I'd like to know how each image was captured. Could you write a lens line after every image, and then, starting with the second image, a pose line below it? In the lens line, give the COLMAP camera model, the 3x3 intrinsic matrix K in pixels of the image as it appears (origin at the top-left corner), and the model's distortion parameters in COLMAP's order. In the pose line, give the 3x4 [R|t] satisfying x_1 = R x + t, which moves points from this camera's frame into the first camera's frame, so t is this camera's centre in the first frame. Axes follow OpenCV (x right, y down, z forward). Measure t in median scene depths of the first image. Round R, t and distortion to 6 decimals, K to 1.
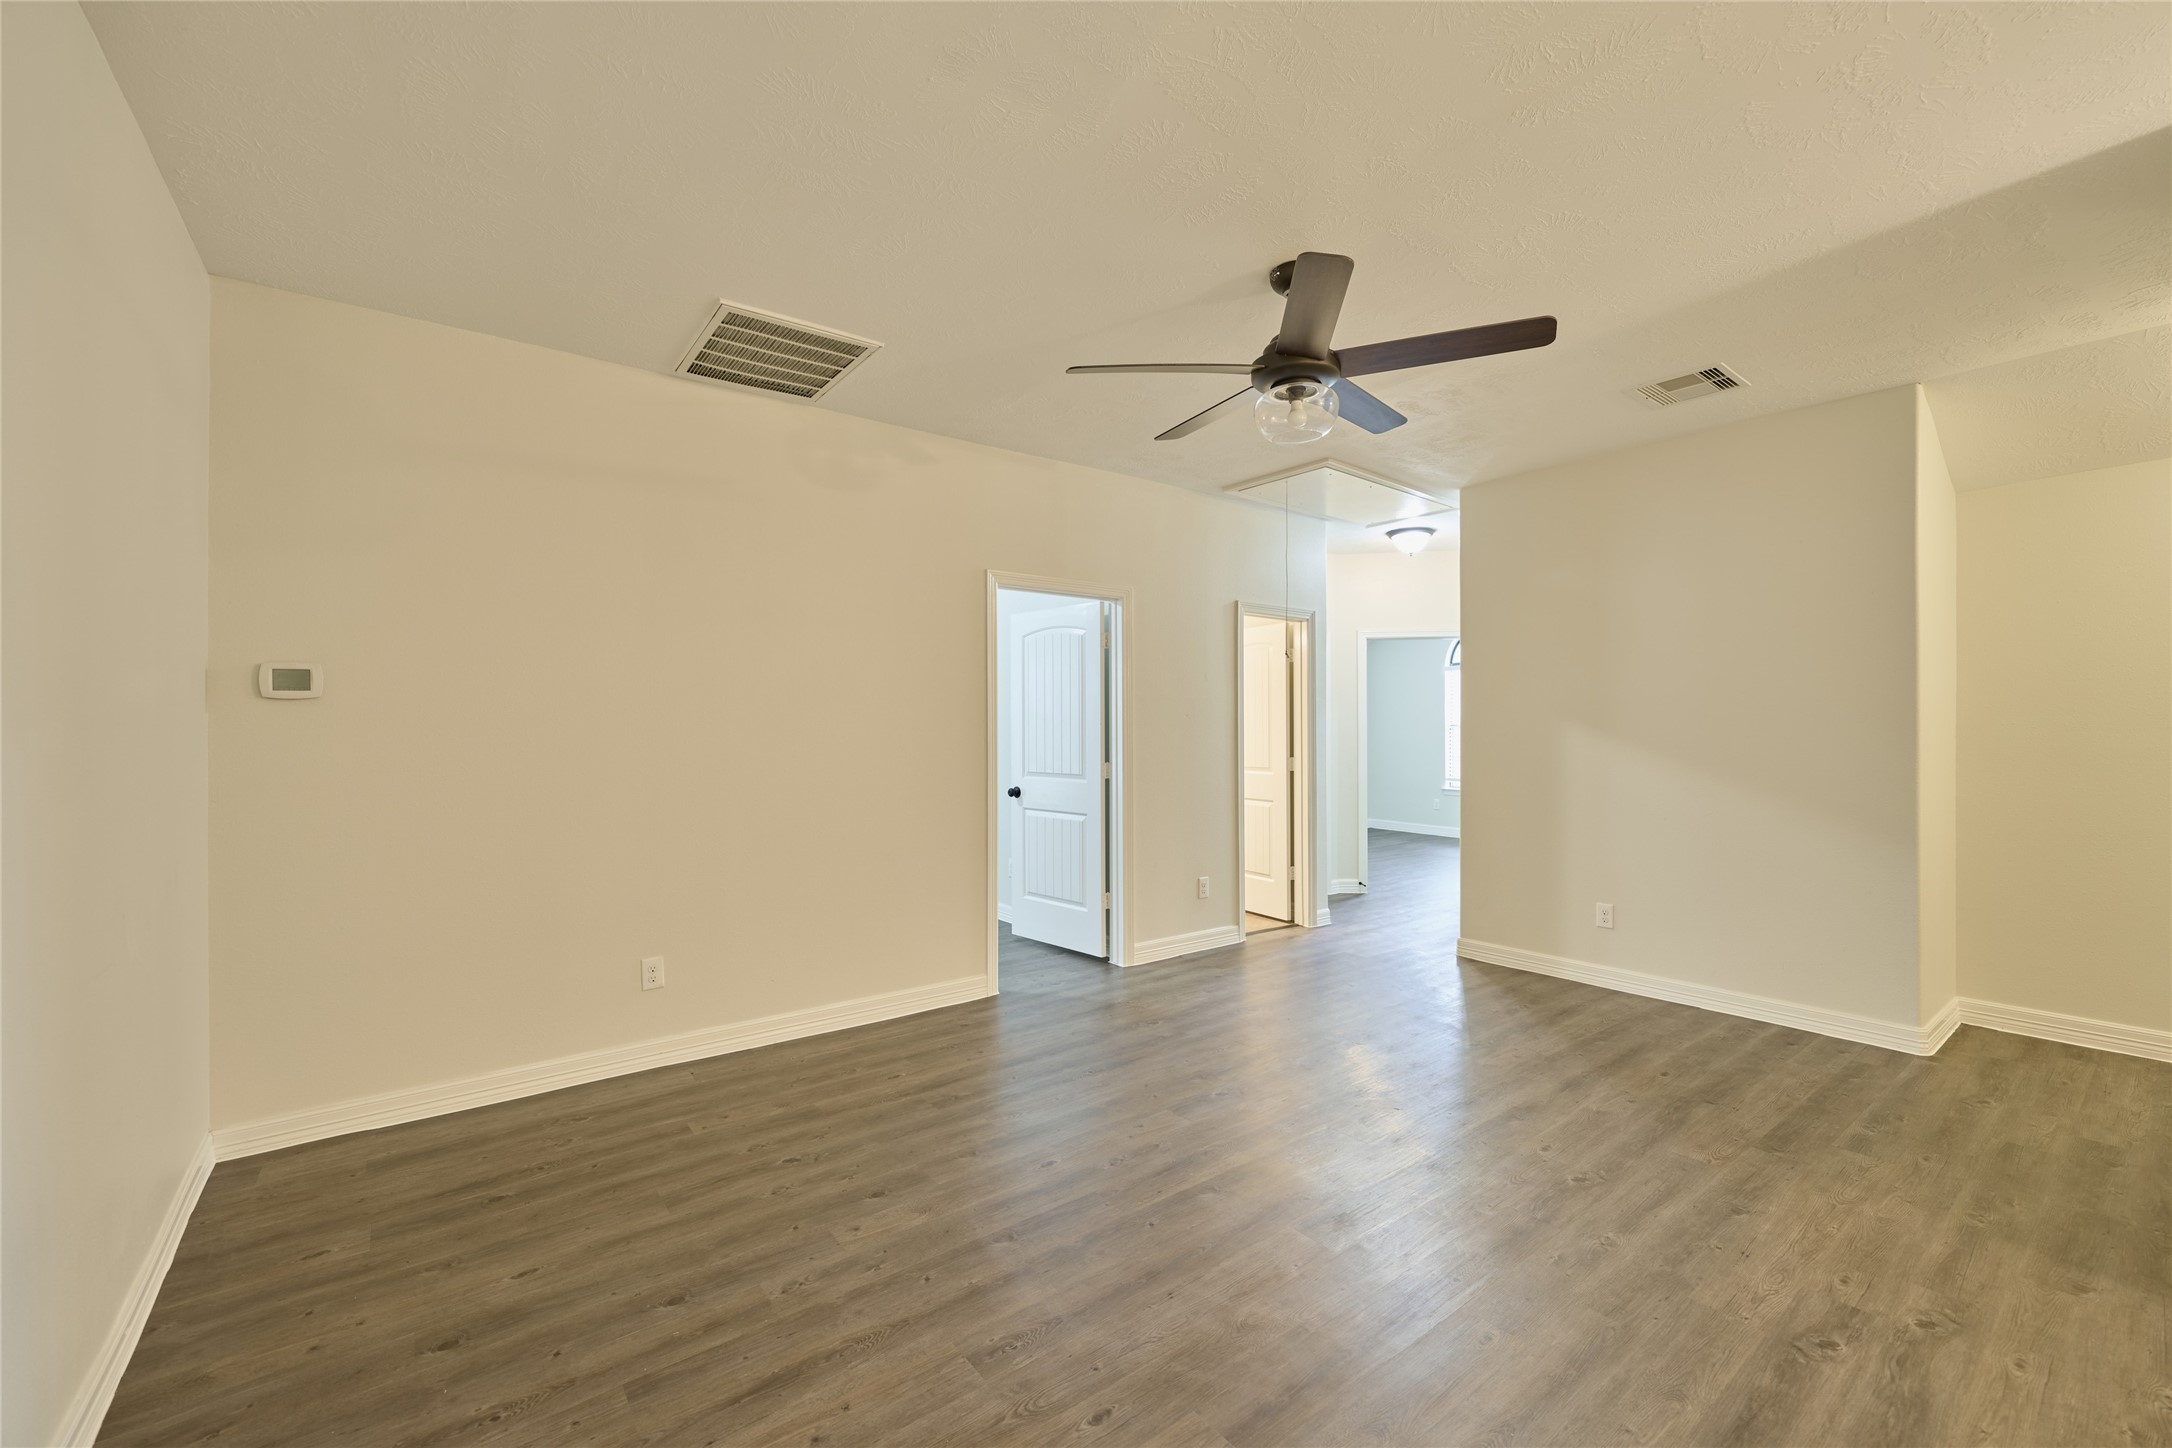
lens RADIAL K [[912.2, 0, 1086.0], [0, 912.2, 724.0], [0, 0, 1]] dist [0.000390, -0.000307]
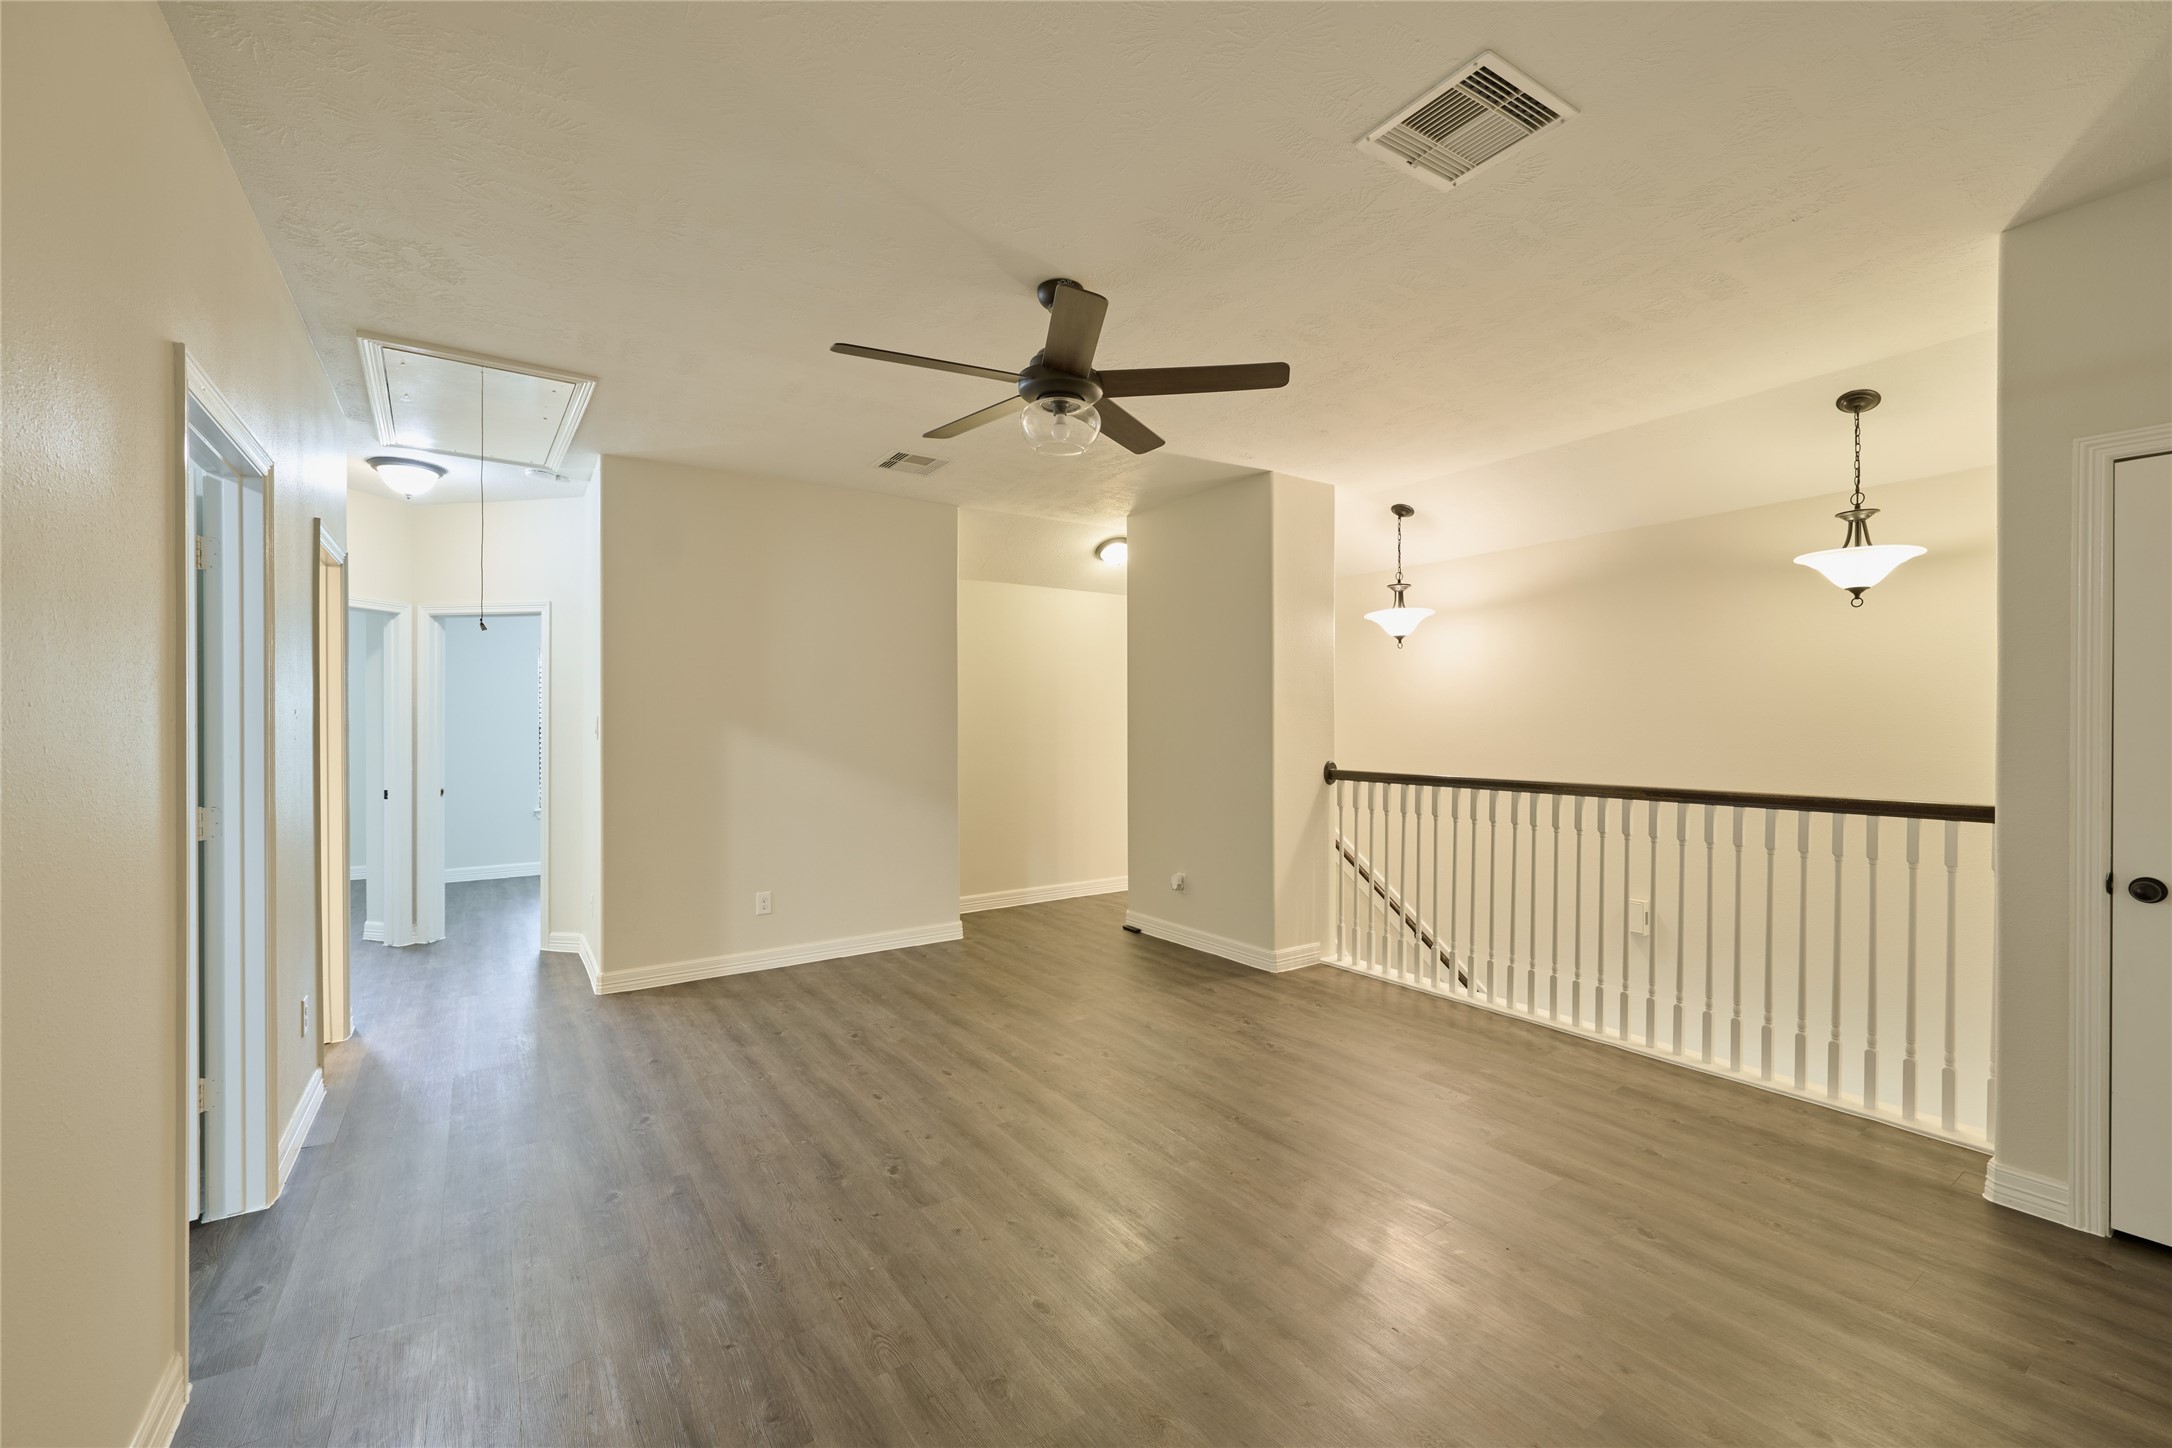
lens RADIAL K [[912.2, 0, 1086.0], [0, 912.2, 724.0], [0, 0, 1]] dist [0.000390, -0.000307]
pose [[0.029461, -0.001280, 0.999565, -0.601730], [0.001738, 0.999998, 0.001229, -0.003586], [-0.999564, 0.001701, 0.029463, 0.703822]]
